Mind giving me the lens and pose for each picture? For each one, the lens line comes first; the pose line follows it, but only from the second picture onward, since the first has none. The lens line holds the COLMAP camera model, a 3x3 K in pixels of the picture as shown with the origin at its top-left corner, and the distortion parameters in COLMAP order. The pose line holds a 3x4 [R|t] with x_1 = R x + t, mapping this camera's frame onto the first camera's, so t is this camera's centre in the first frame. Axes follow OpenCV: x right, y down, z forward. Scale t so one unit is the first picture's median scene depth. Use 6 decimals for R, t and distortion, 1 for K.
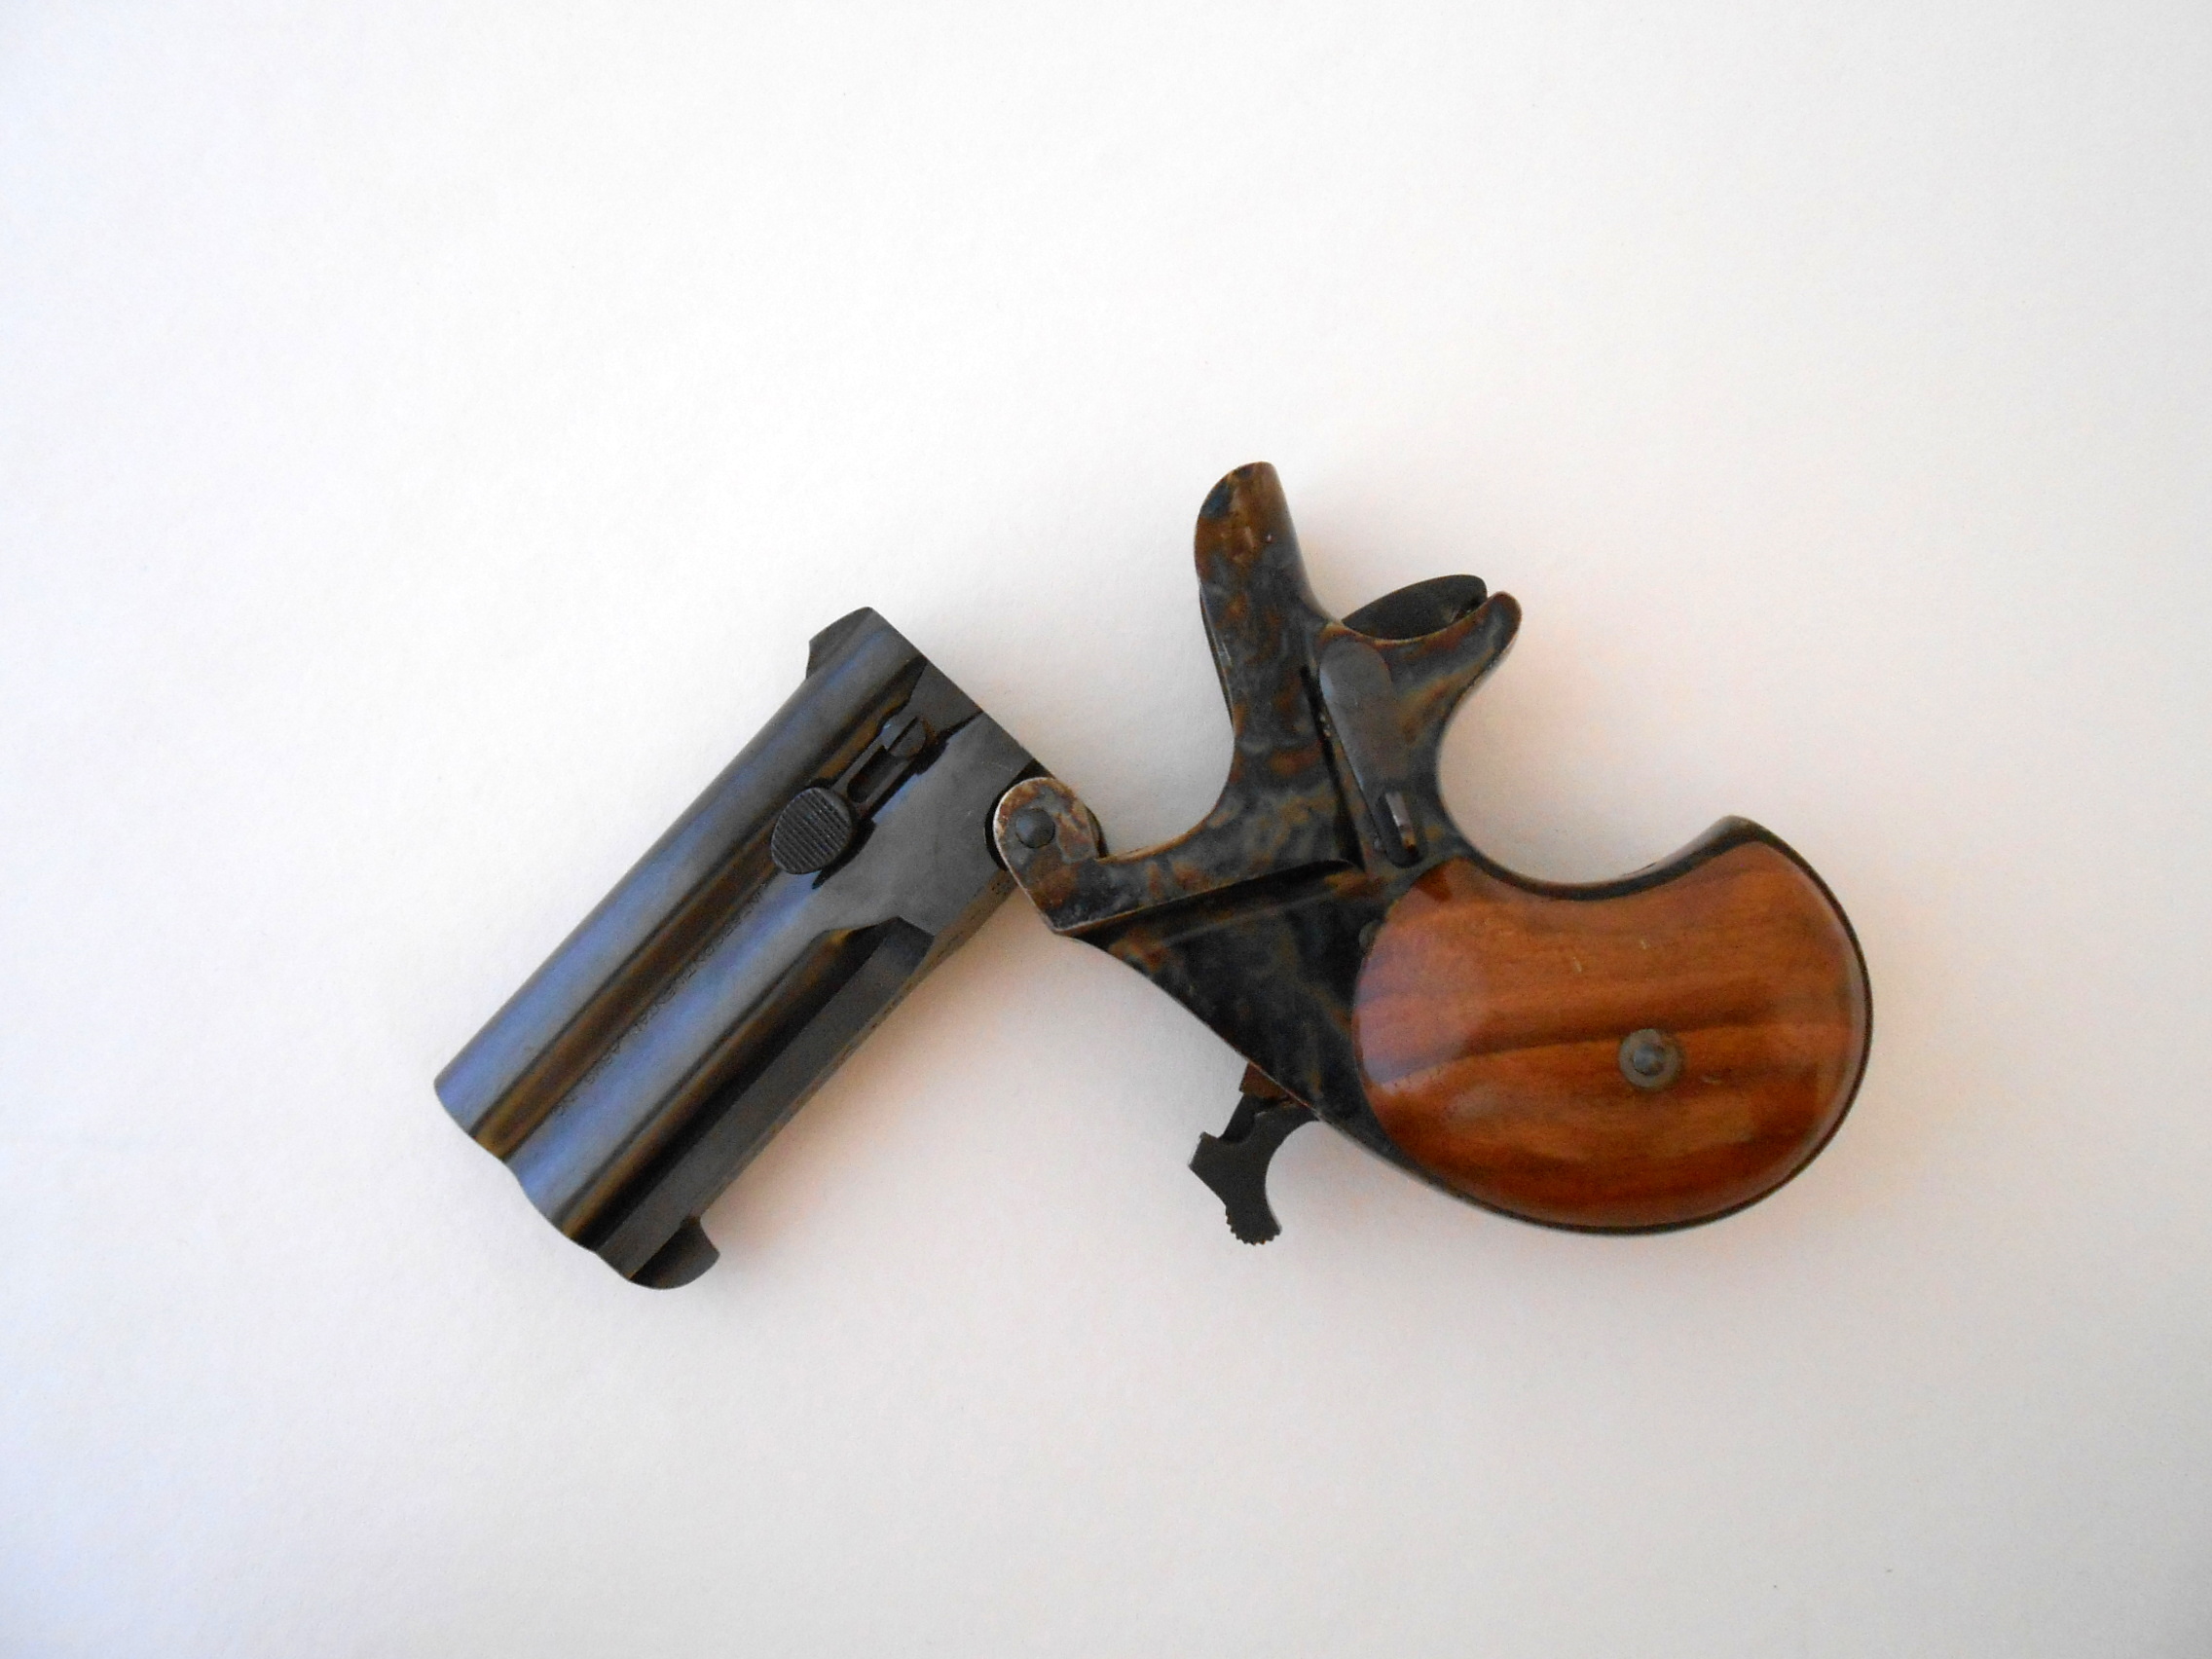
lens RADIAL K [[1720.2, 0, 1106.0], [0, 1720.2, 829.5], [0, 0, 1]] dist [0.004782, -0.002290]
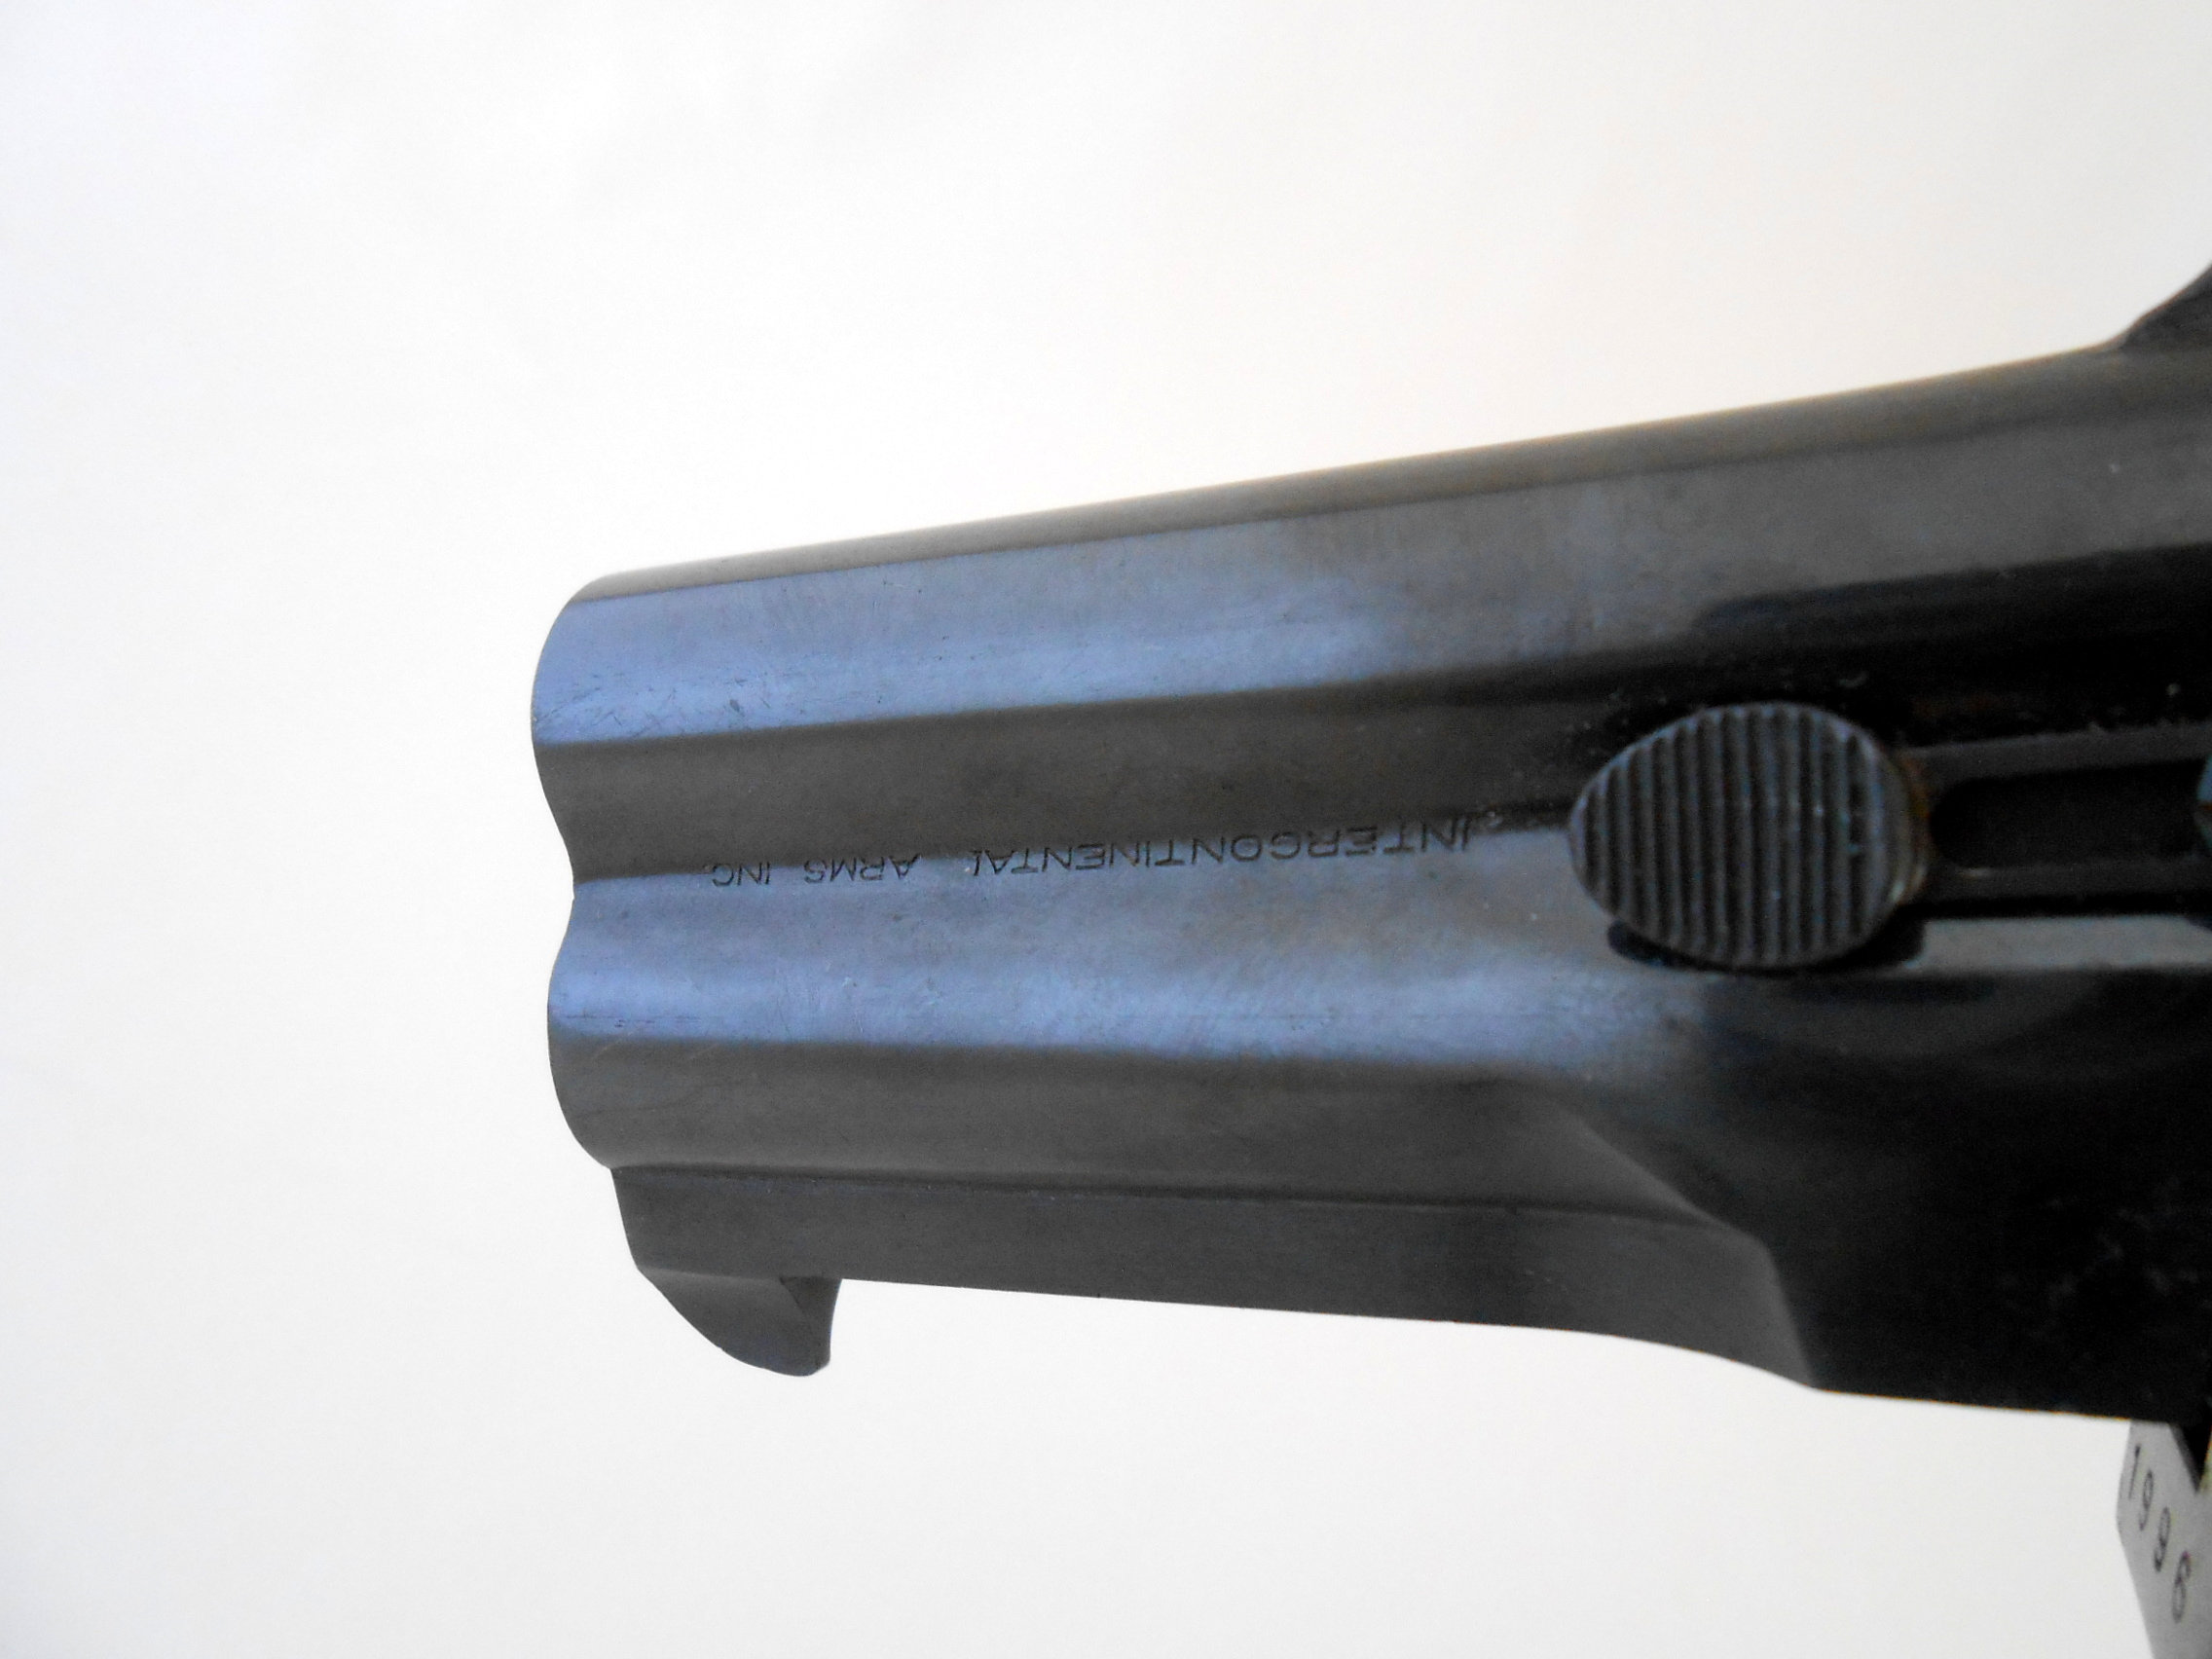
lens RADIAL K [[1720.2, 0, 1106.0], [0, 1720.2, 829.5], [0, 0, 1]] dist [0.004782, -0.002290]
pose [[0.698009, 0.681421, -0.220110, -0.187455], [-0.574145, 0.716250, 0.396666, -0.052329], [0.427950, -0.150501, 0.891184, 0.722390]]
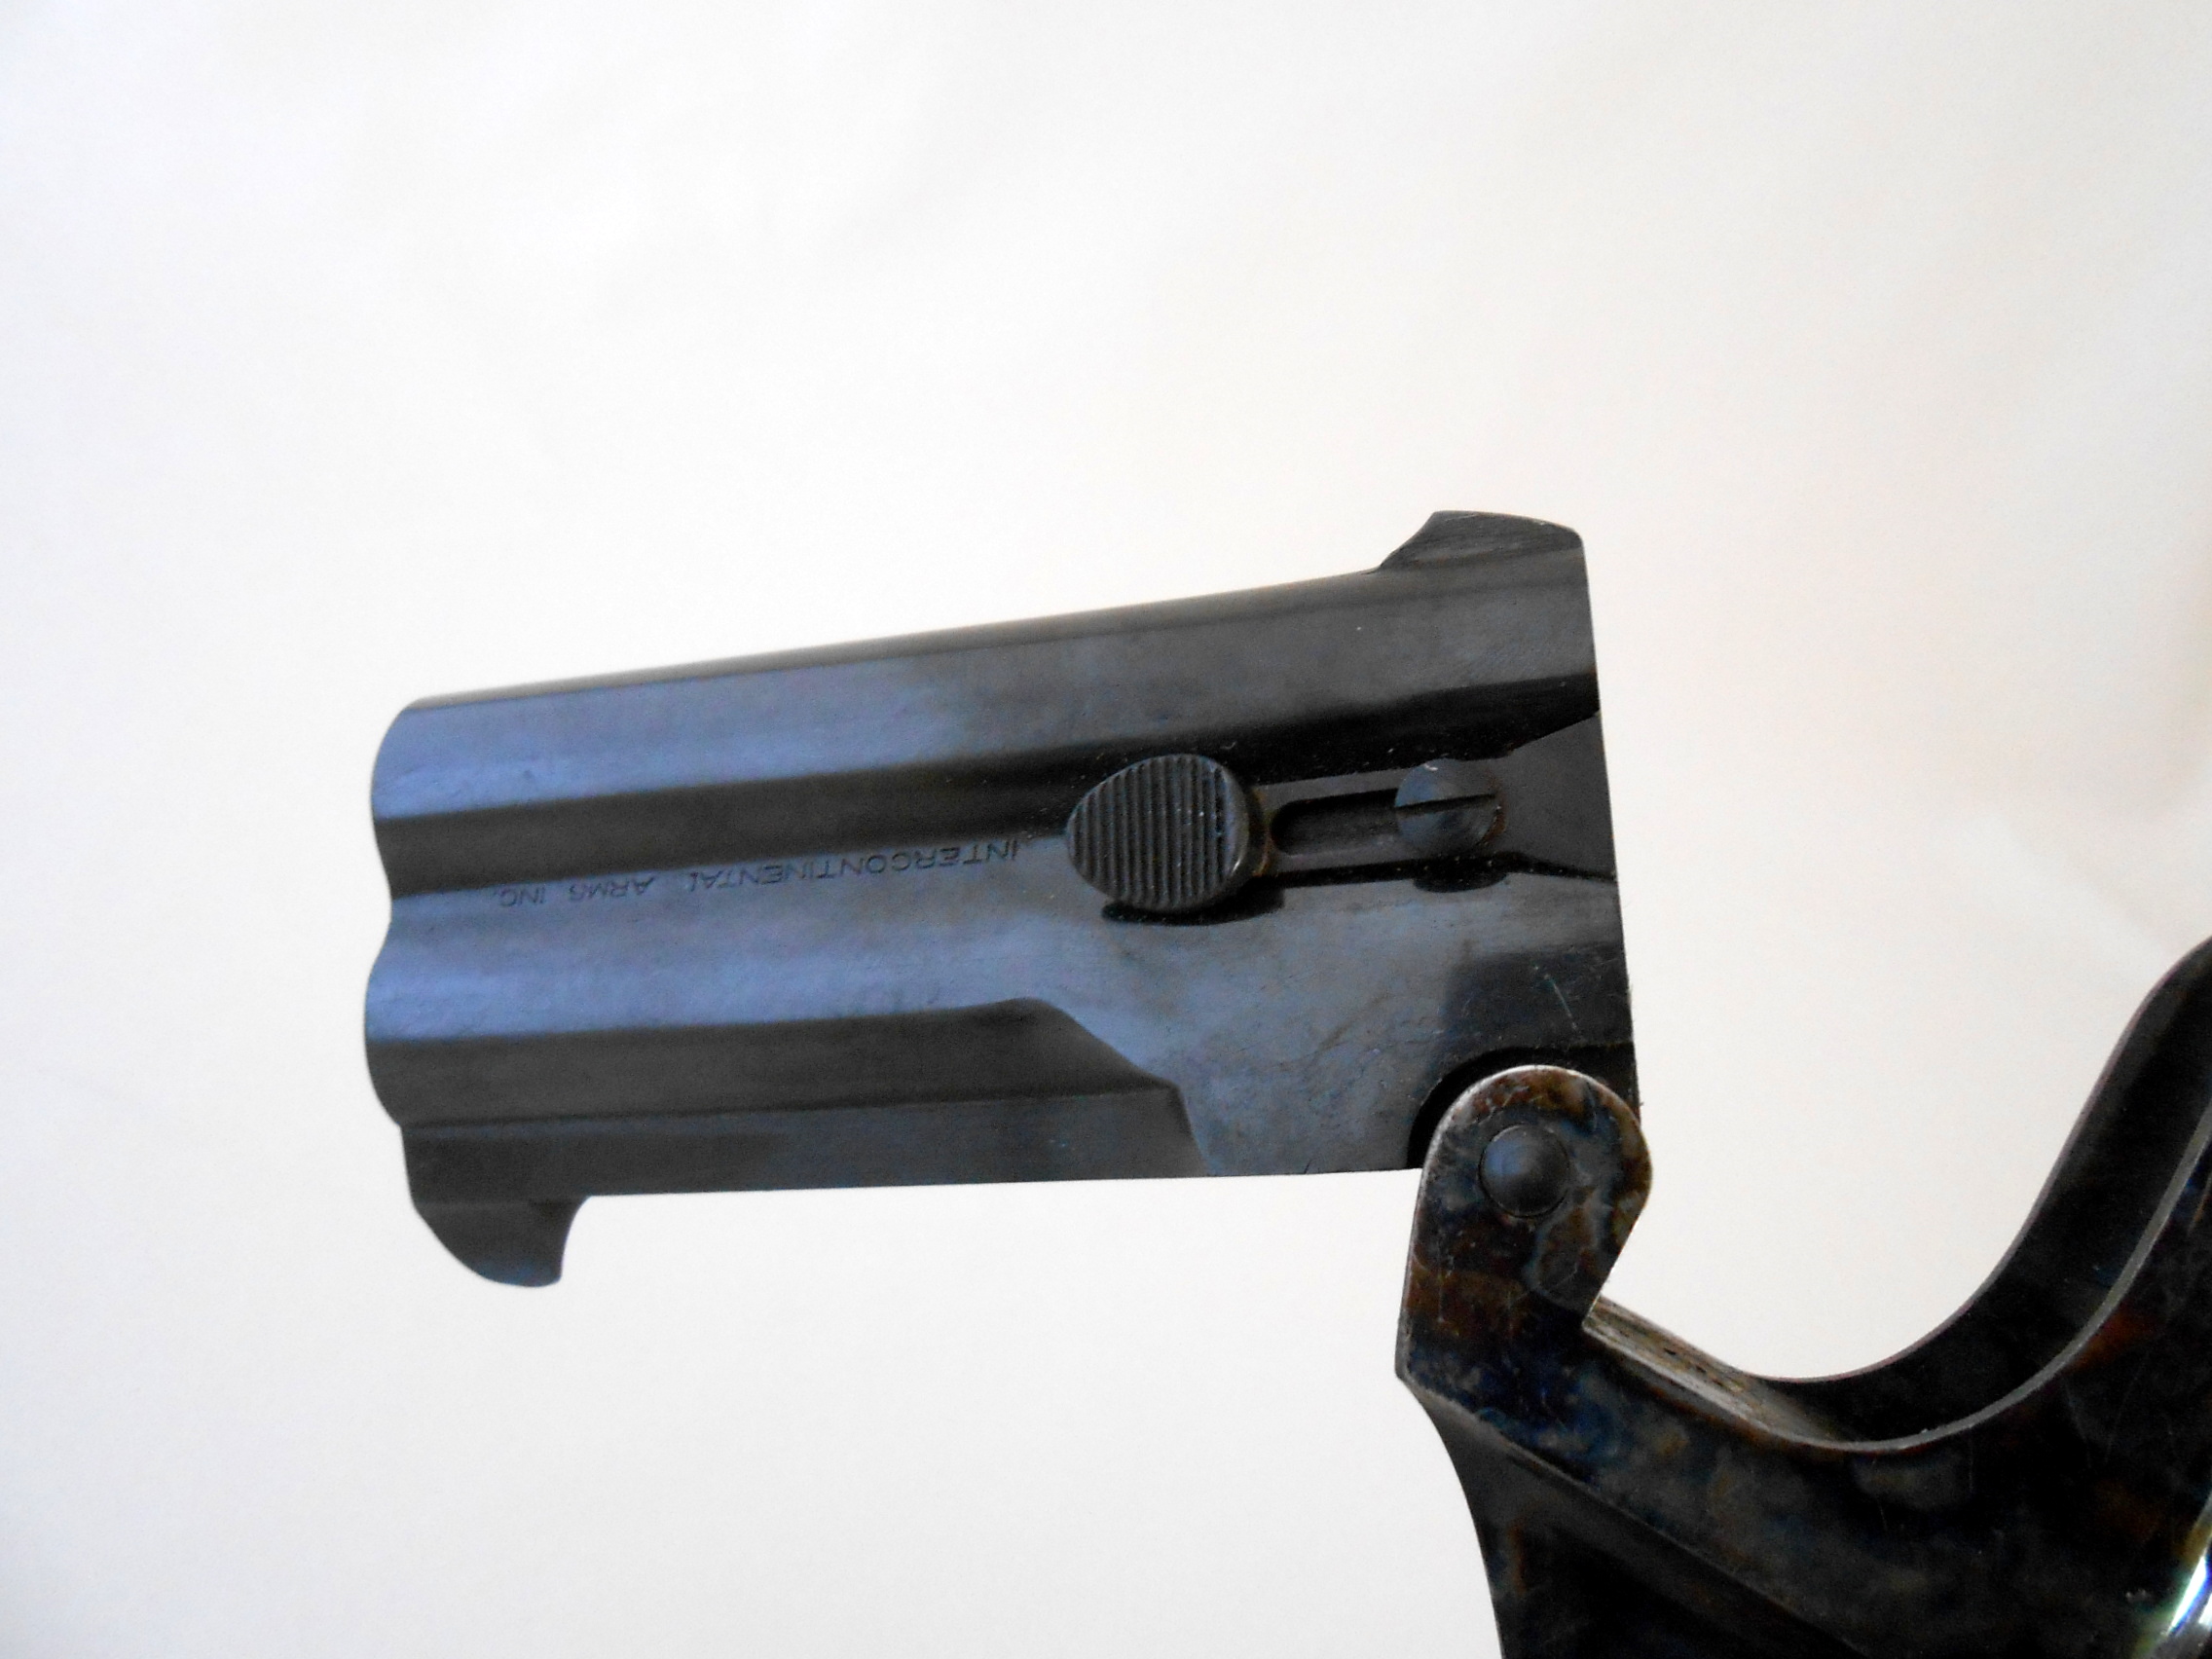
lens RADIAL K [[1783.4, 0, 1106.0], [0, 1783.4, 829.5], [0, 0, 1]] dist [-0.033912, -0.000260]
pose [[0.714517, 0.658710, -0.235727, -0.067706], [-0.638385, 0.751708, 0.165531, -0.072131], [0.286235, 0.032209, 0.957618, 0.536989]]
